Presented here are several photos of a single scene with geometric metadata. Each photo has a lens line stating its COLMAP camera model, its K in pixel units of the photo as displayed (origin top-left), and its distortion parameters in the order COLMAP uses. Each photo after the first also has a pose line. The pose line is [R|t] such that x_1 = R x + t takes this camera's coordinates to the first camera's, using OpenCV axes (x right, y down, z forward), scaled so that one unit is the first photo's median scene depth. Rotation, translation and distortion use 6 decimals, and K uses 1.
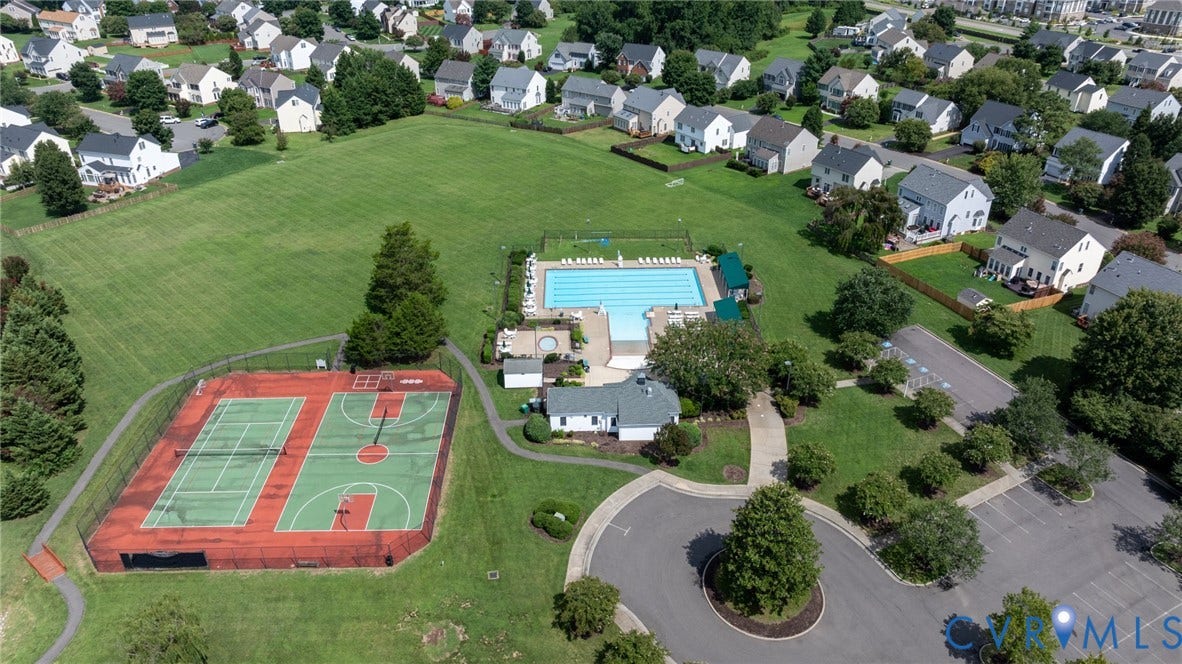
lens RADIAL K [[842.2, 0, 591.1], [0, 842.2, 333.8], [0, 0, 1]] dist [0.002937, -0.002035]
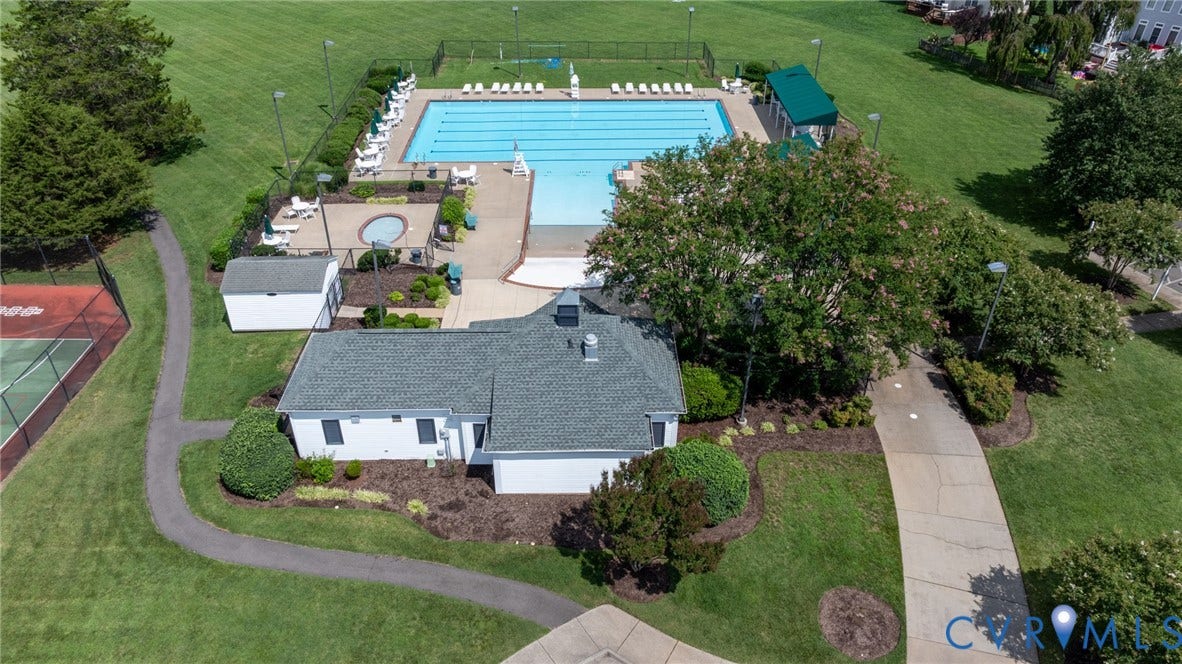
lens RADIAL K [[842.2, 0, 591.8], [0, 842.2, 330.4], [0, 0, 1]] dist [0.002937, -0.002035]
pose [[0.999889, 0.010969, -0.010132, 0.066760], [-0.010283, 0.997803, 0.065450, 0.037114], [0.010827, -0.065338, 0.997804, 0.613212]]
